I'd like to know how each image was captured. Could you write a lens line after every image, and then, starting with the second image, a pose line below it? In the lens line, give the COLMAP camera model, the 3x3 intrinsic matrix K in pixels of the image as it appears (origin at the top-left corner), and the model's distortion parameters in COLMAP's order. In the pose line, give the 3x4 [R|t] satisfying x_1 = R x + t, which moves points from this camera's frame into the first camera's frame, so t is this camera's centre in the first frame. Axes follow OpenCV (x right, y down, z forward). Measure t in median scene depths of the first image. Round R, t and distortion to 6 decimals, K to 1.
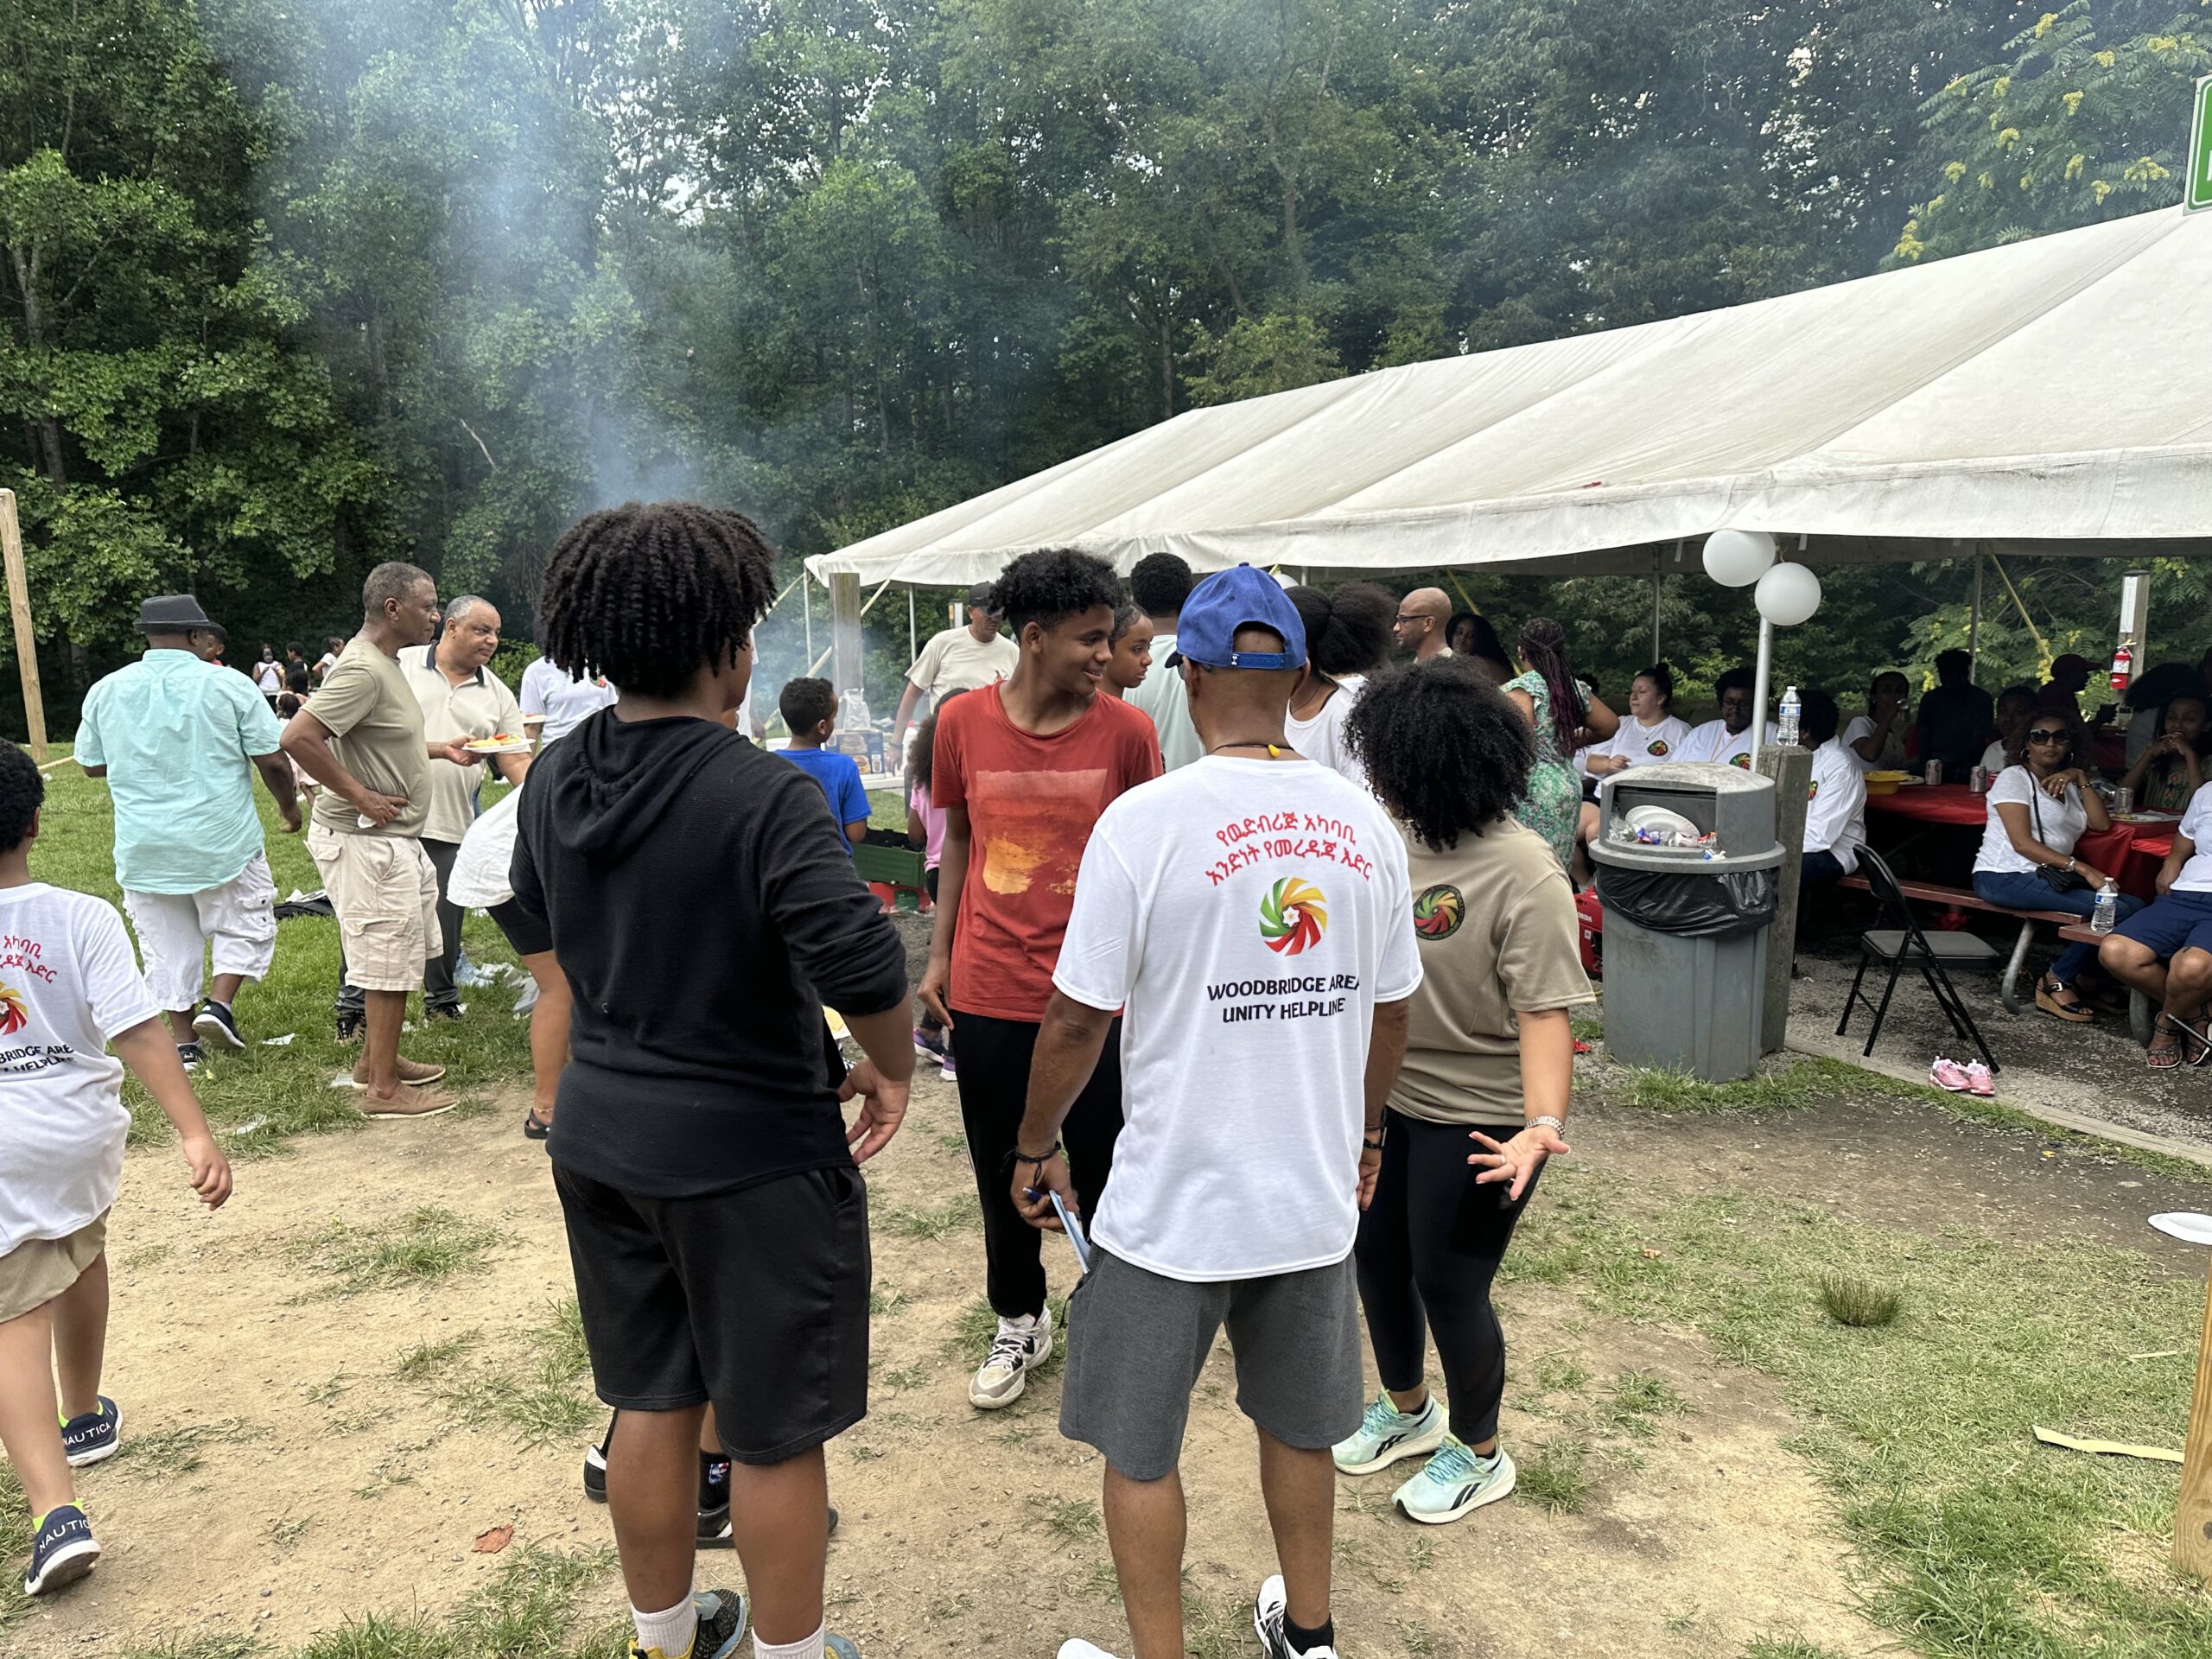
lens RADIAL K [[1578.0, 0, 1092.6], [0, 1578.0, 819.4], [0, 0, 1]] dist [0.026949, -0.042372]
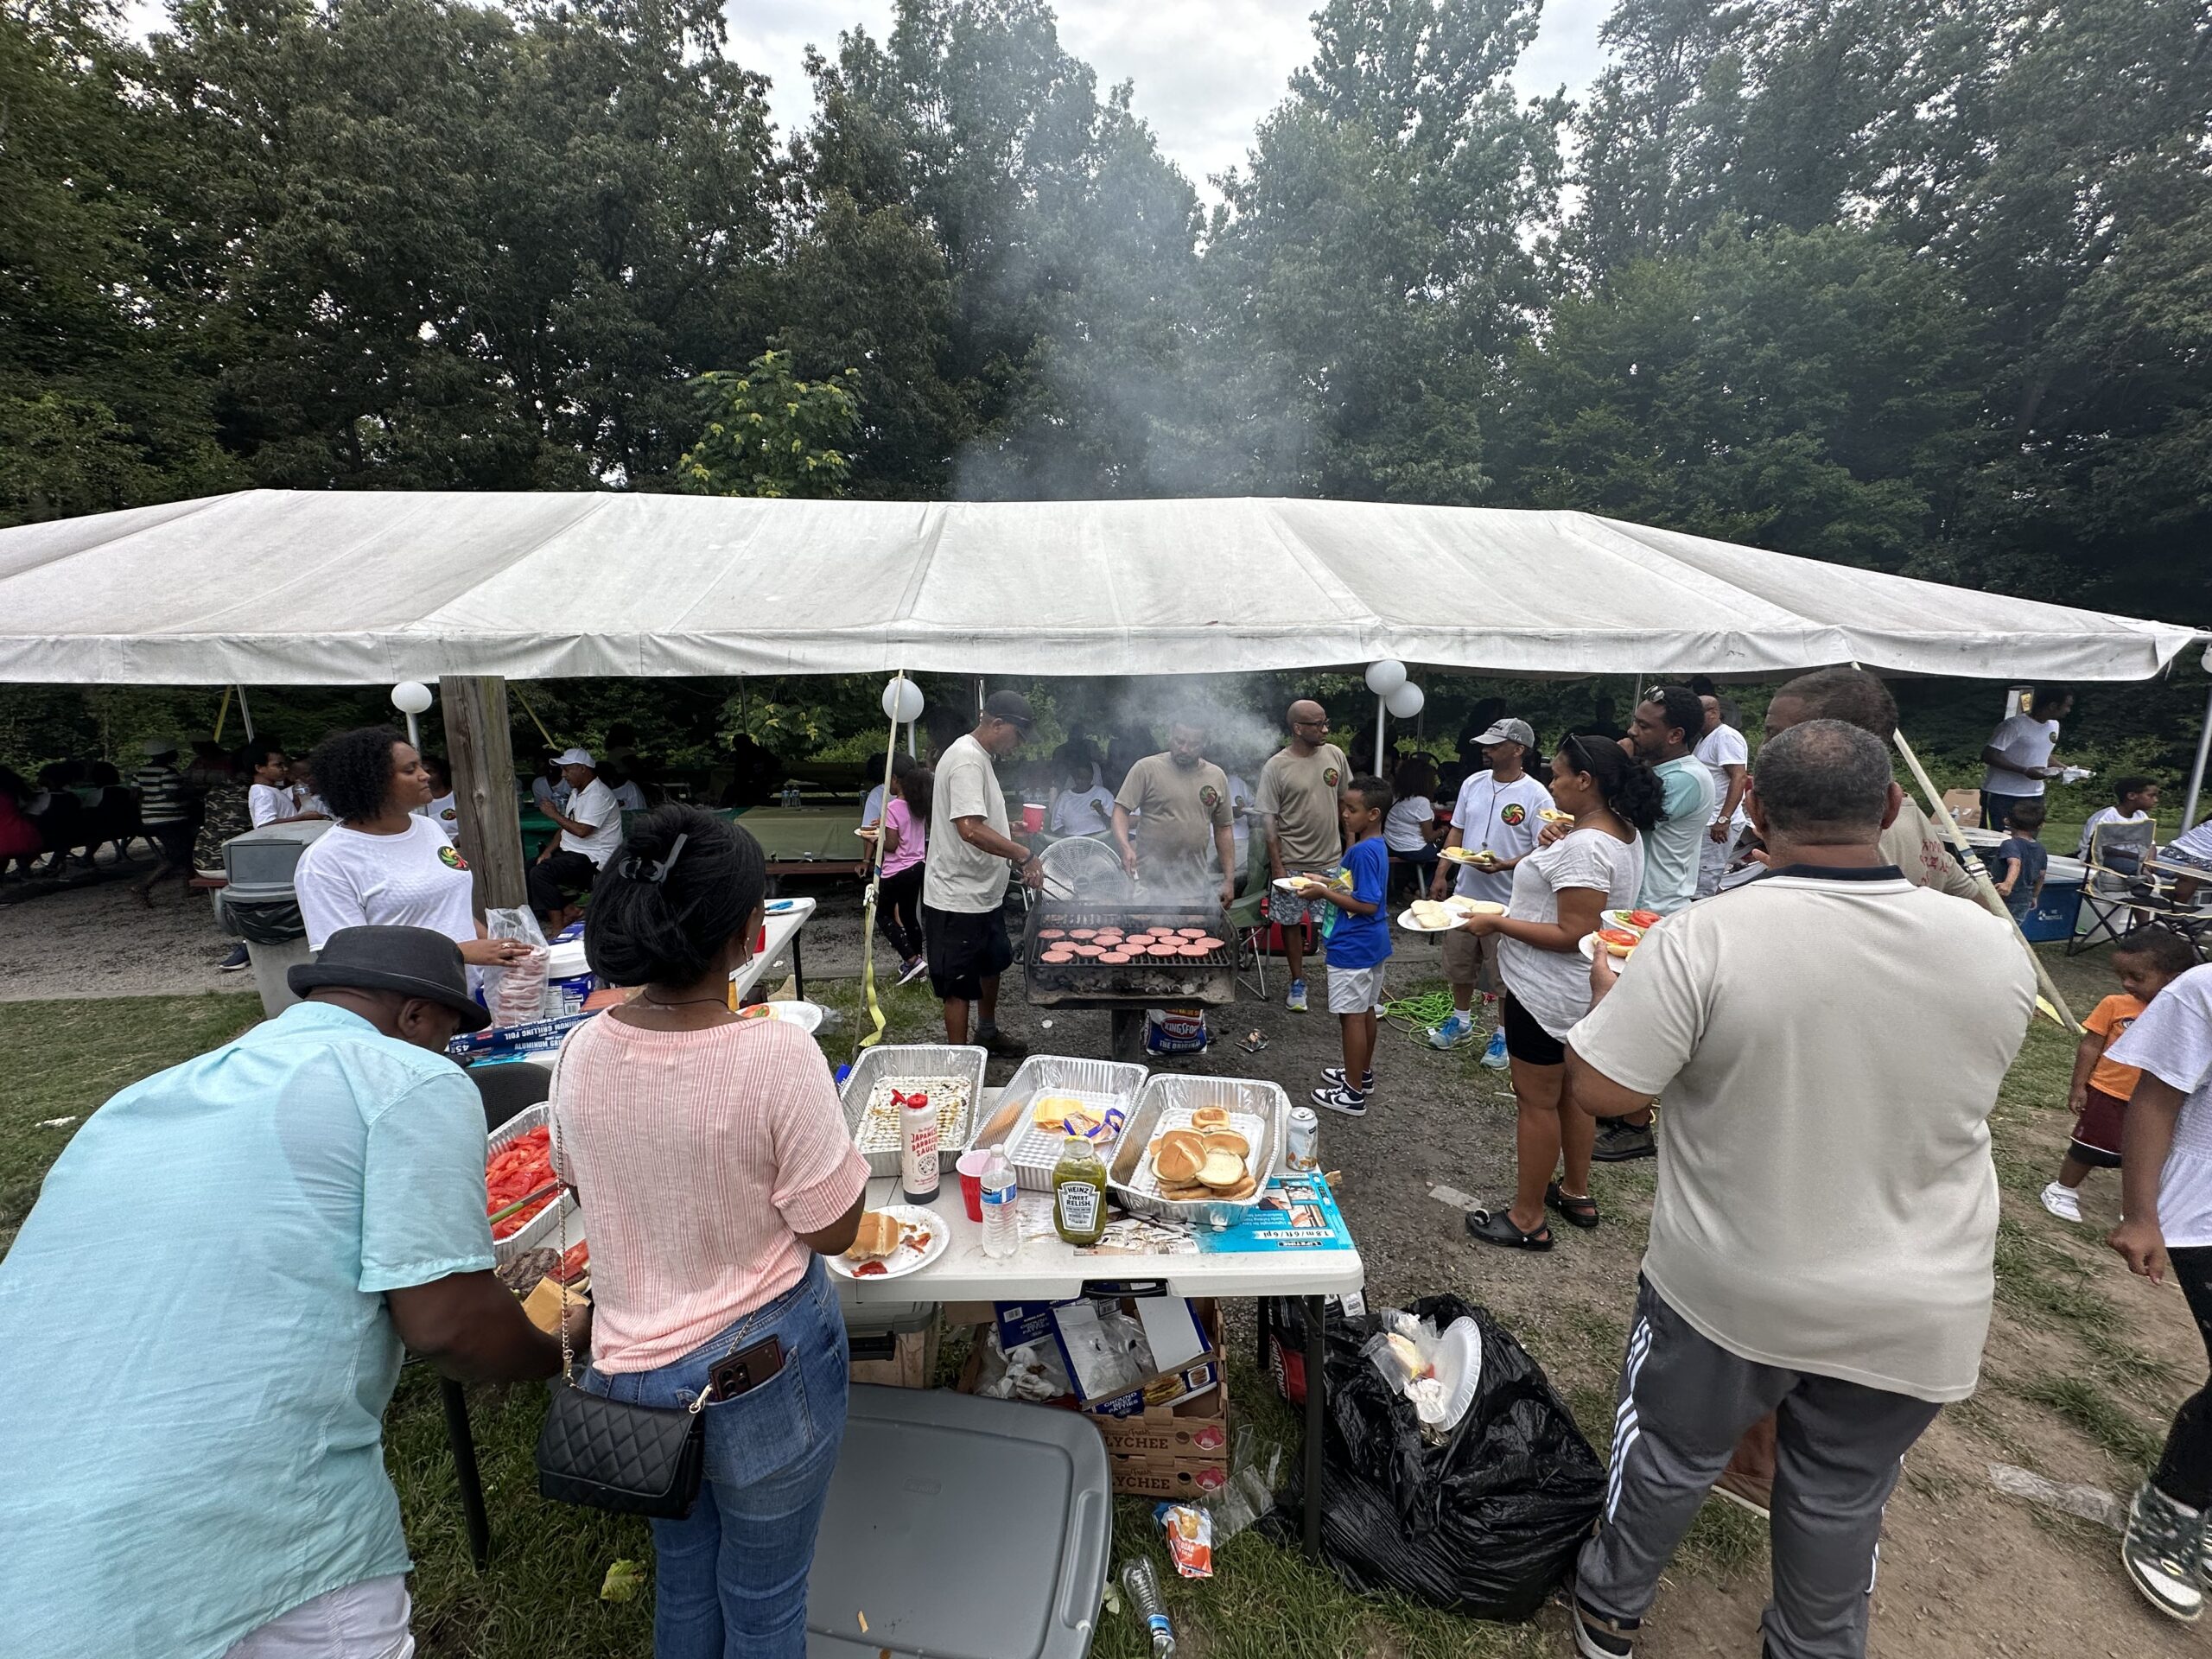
lens RADIAL K [[886.3, 0, 1118.1], [0, 886.3, 825.0], [0, 0, 1]] dist [-0.008863, -0.000374]
pose [[0.421893, -0.137685, 0.896130, -0.381032], [0.121407, 0.988079, 0.094655, -0.094587], [-0.898480, 0.068862, 0.433579, 0.606966]]
